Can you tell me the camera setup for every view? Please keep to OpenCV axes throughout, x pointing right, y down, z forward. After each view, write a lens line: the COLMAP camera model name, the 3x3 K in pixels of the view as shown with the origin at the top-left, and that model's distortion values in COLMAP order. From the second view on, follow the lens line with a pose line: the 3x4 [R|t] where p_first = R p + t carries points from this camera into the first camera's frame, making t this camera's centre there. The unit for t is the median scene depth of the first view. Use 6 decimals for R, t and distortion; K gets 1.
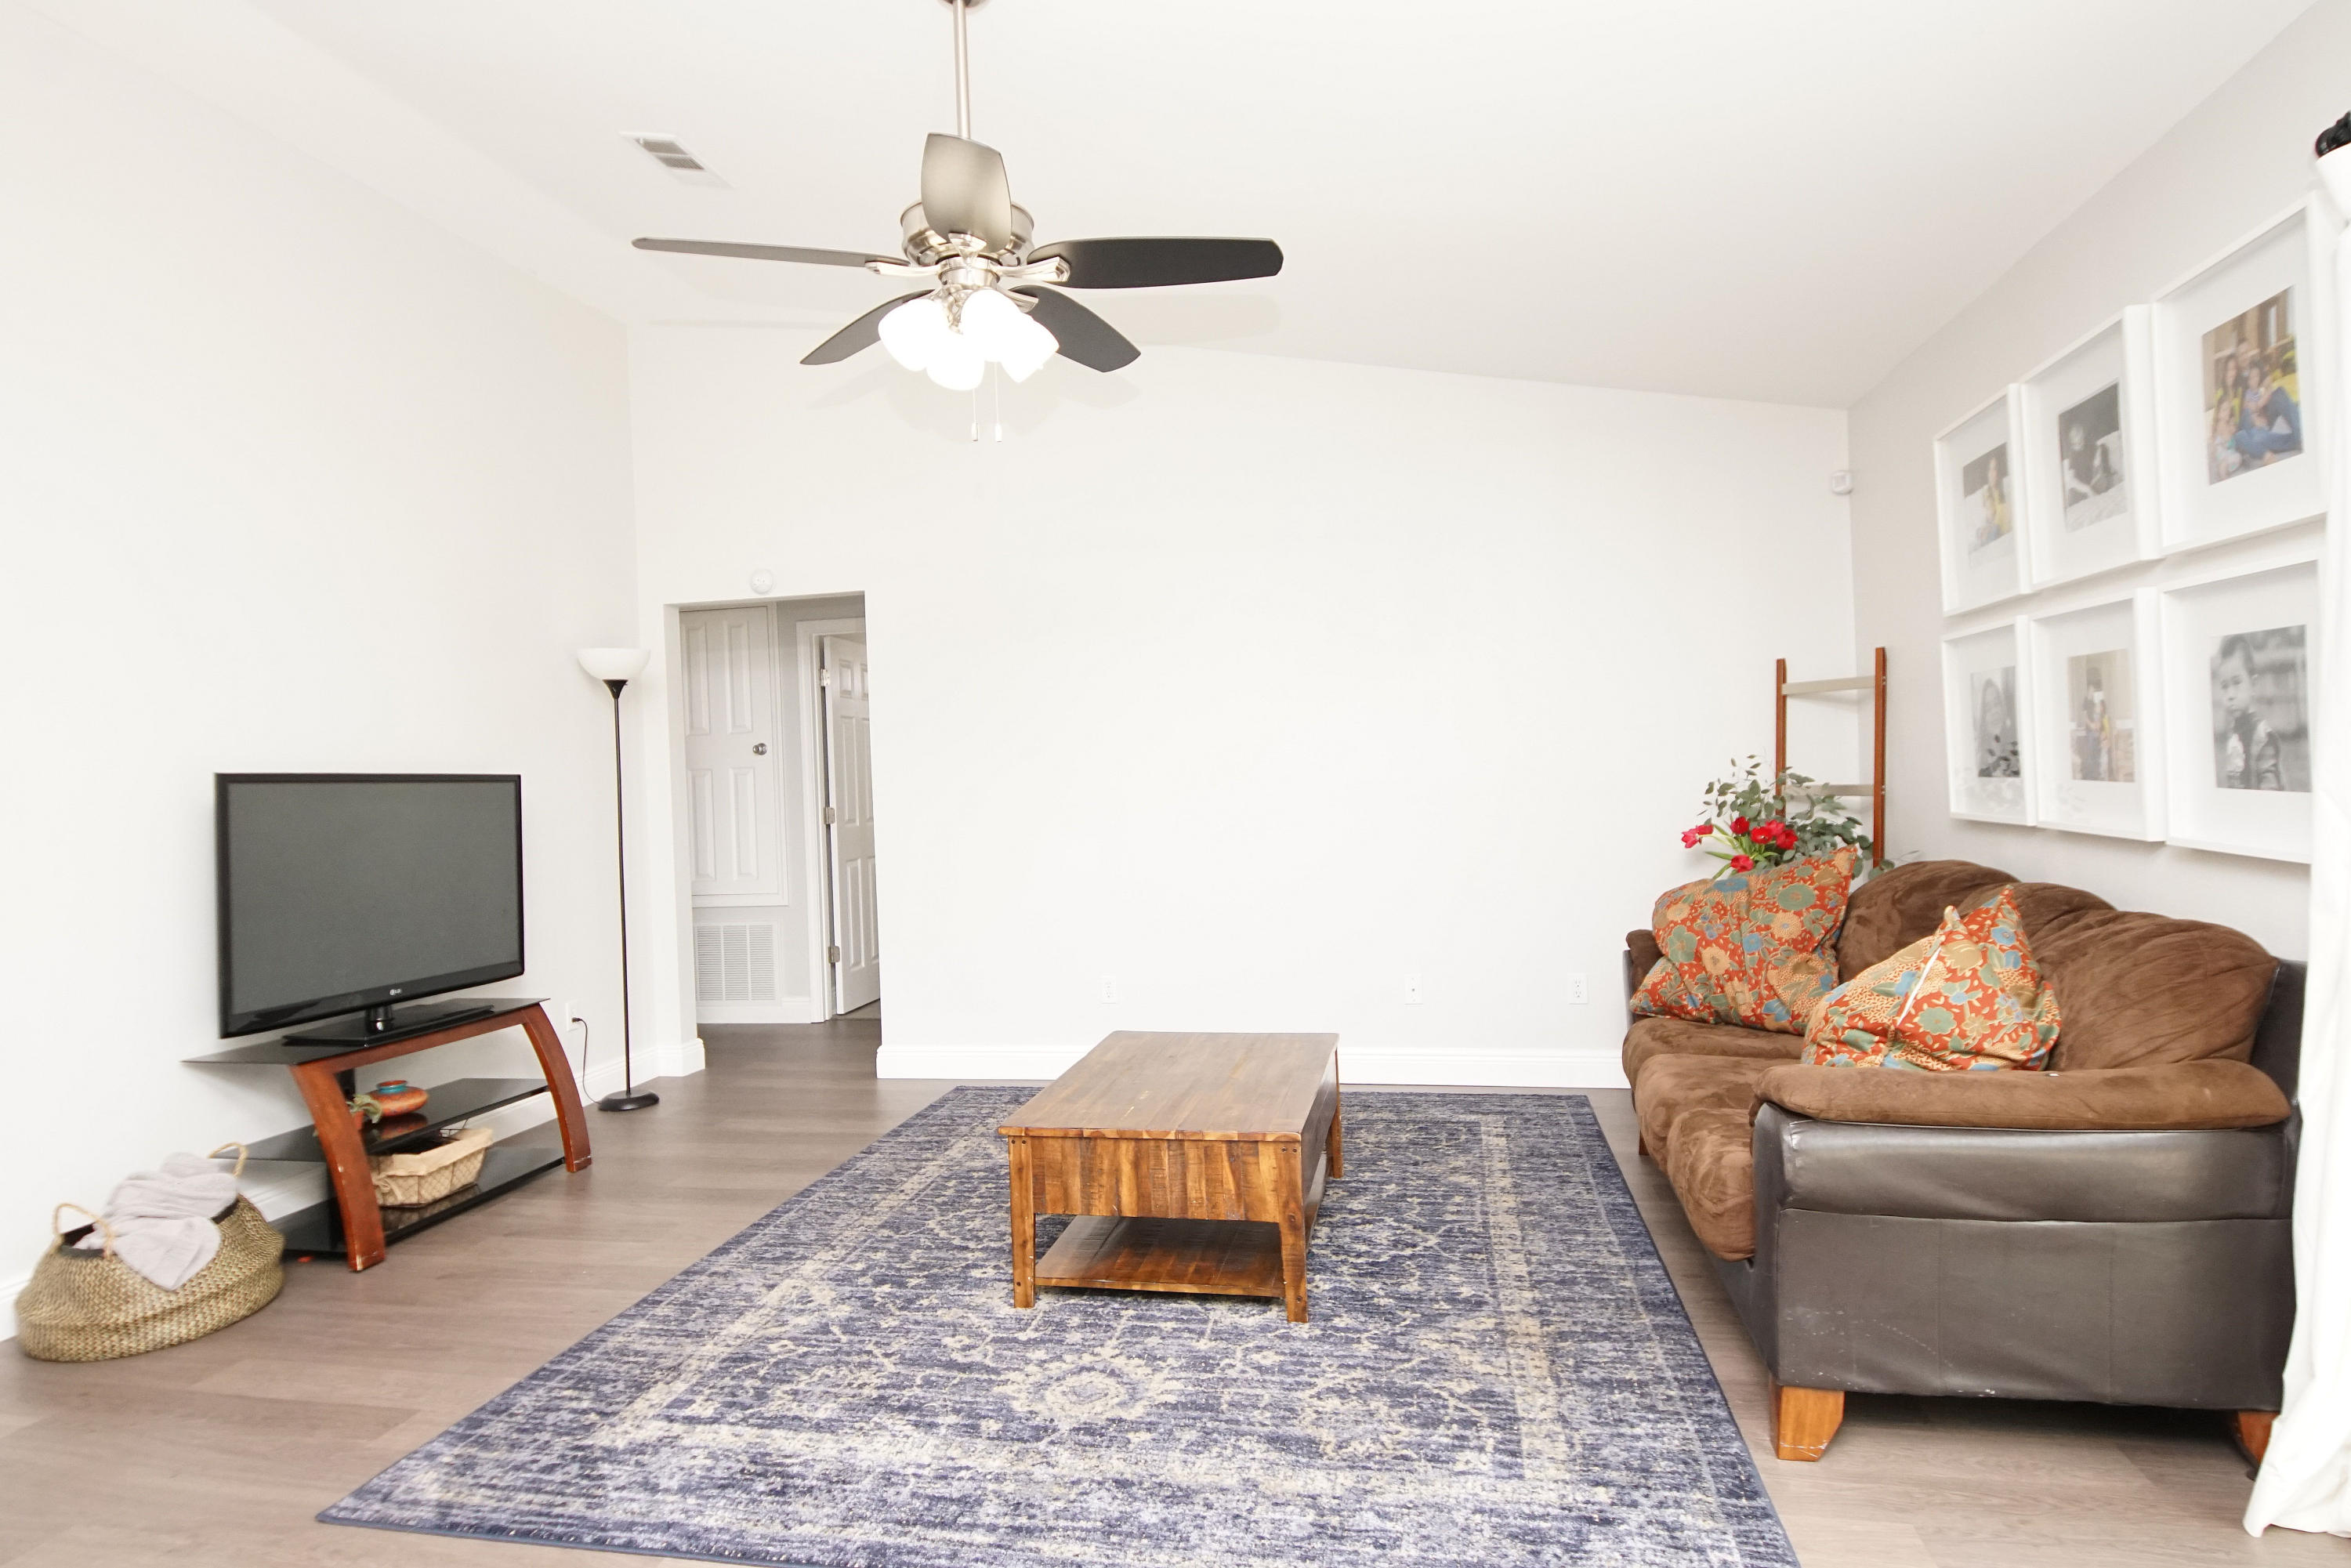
lens RADIAL K [[1313.8, 0, 1147.1], [0, 1313.8, 776.9], [0, 0, 1]] dist [0.035731, -0.033714]
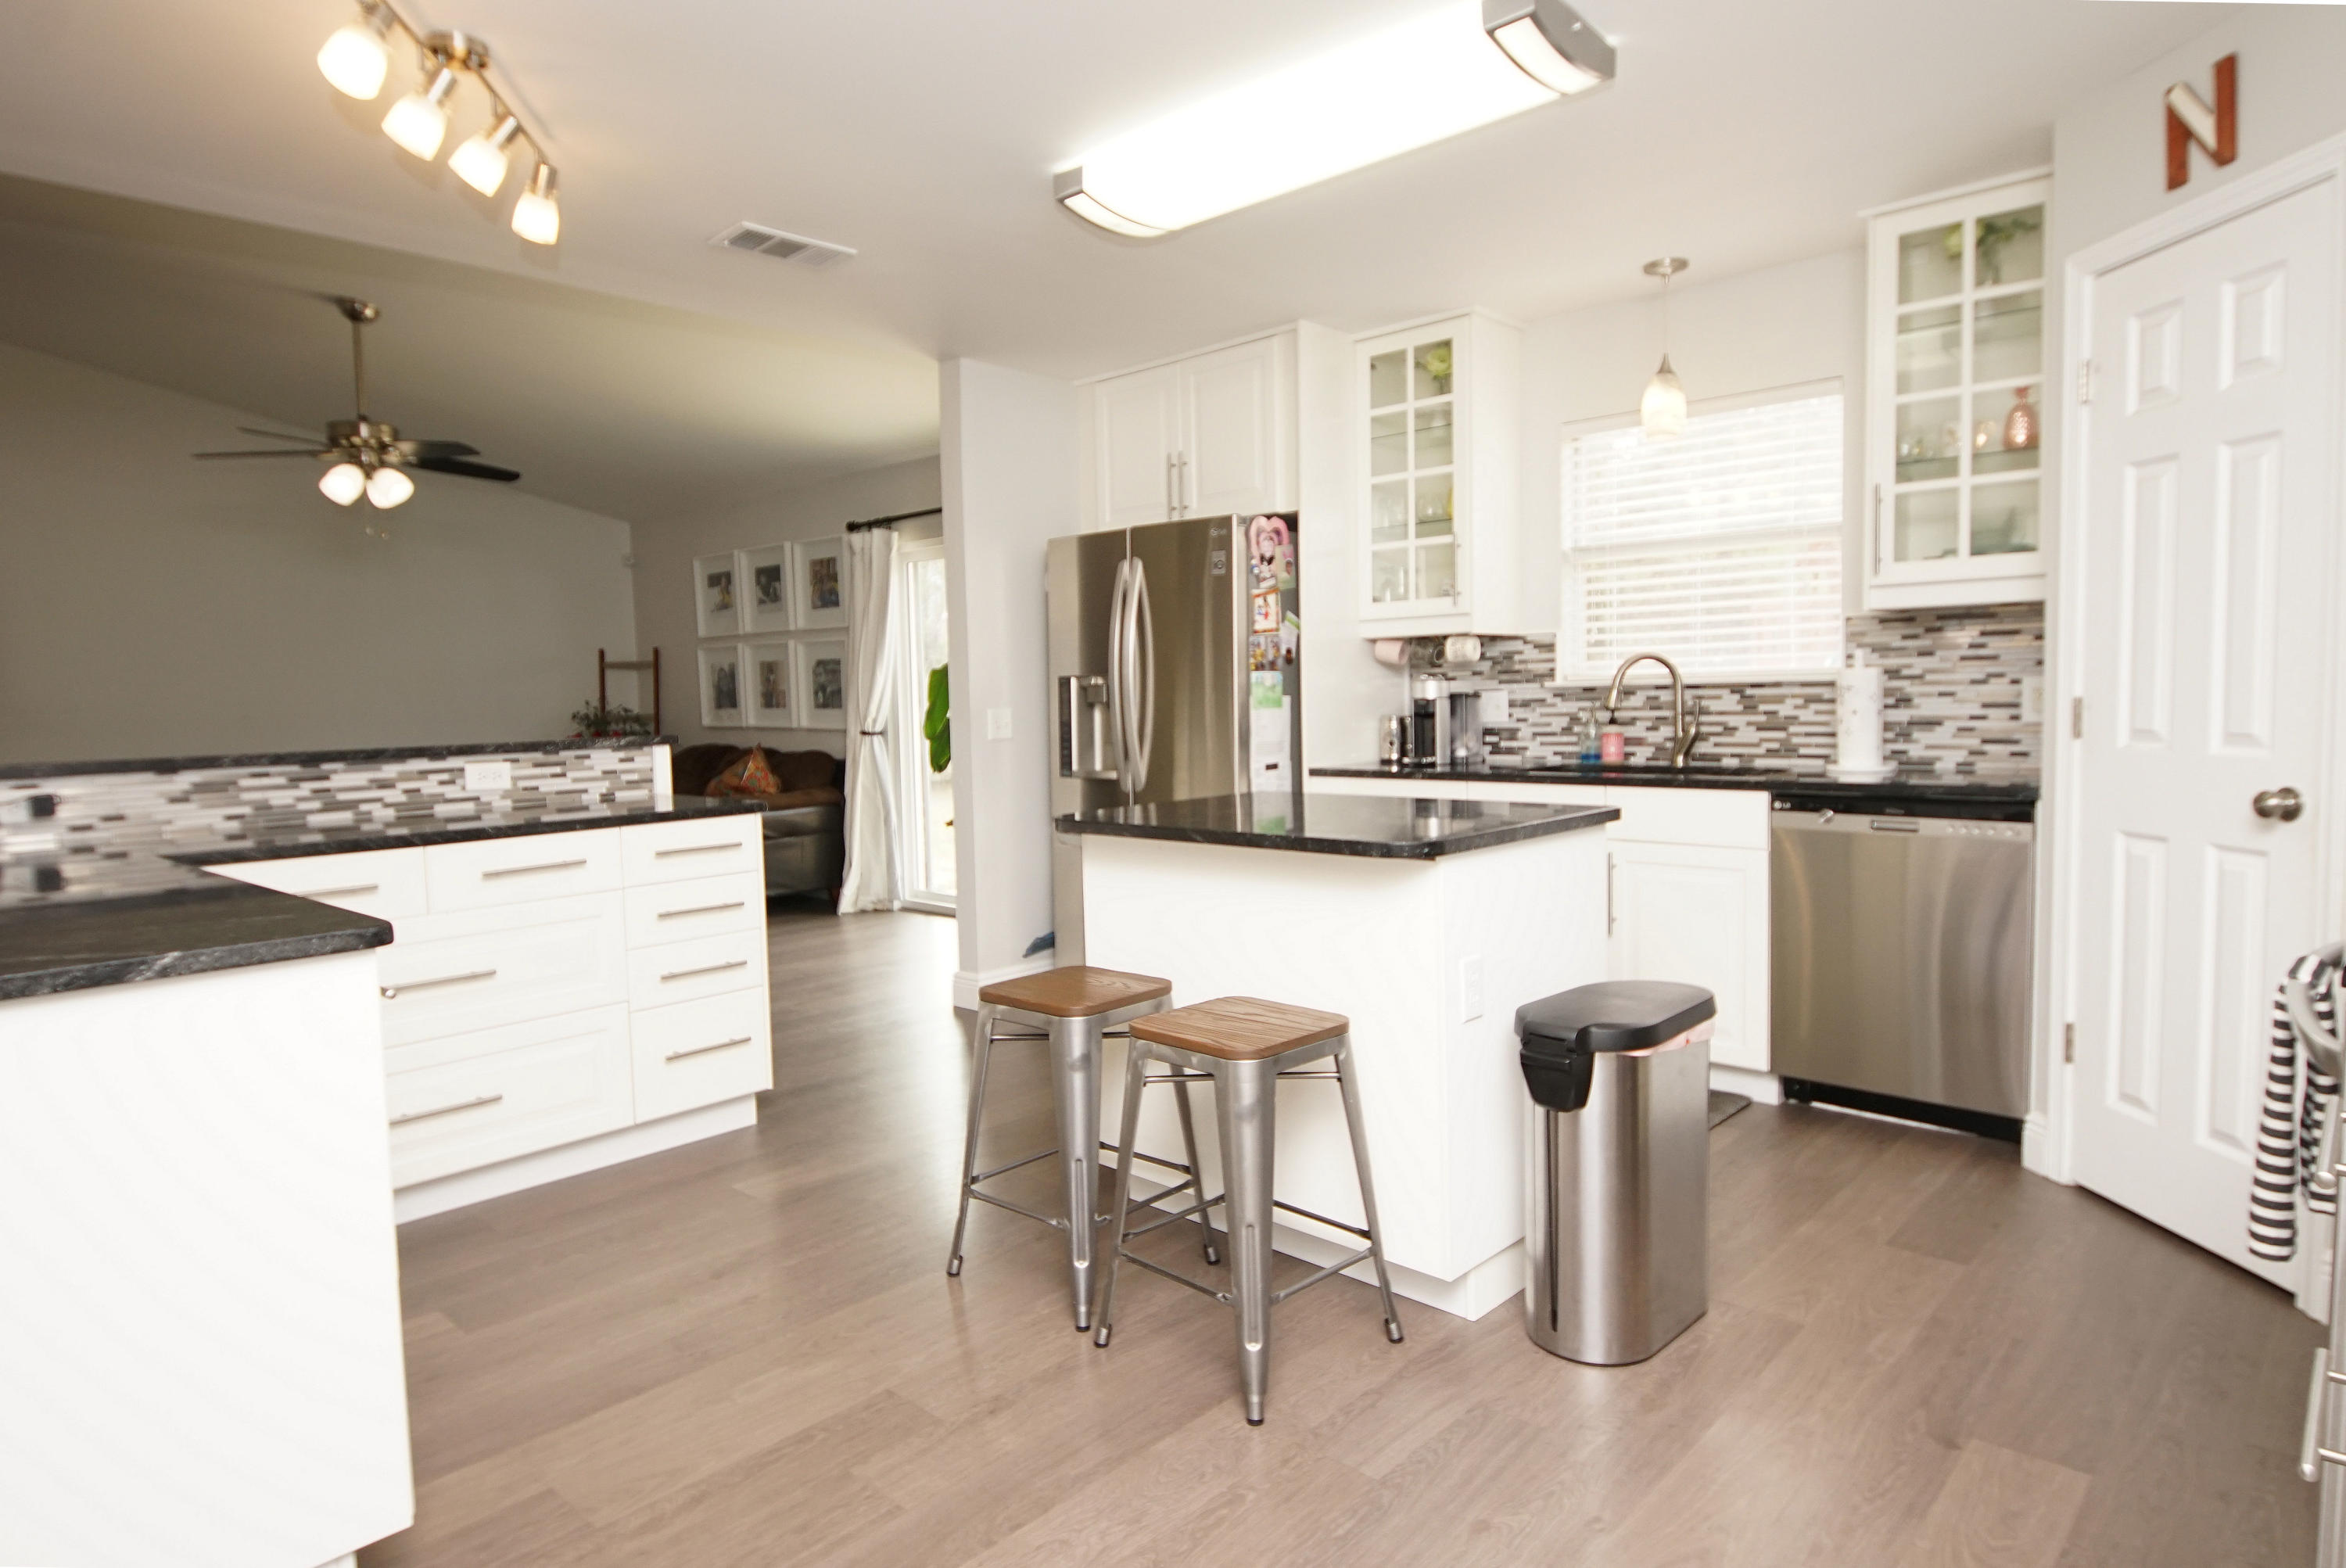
lens RADIAL K [[1344.2, 0, 1173.0], [0, 1344.2, 784.0], [0, 0, 1]] dist [0.000940, -0.001658]
pose [[0.504352, -0.032233, 0.862897, -1.303747], [0.005577, 0.999404, 0.034073, 0.071889], [-0.863480, -0.012372, 0.504231, -1.144969]]
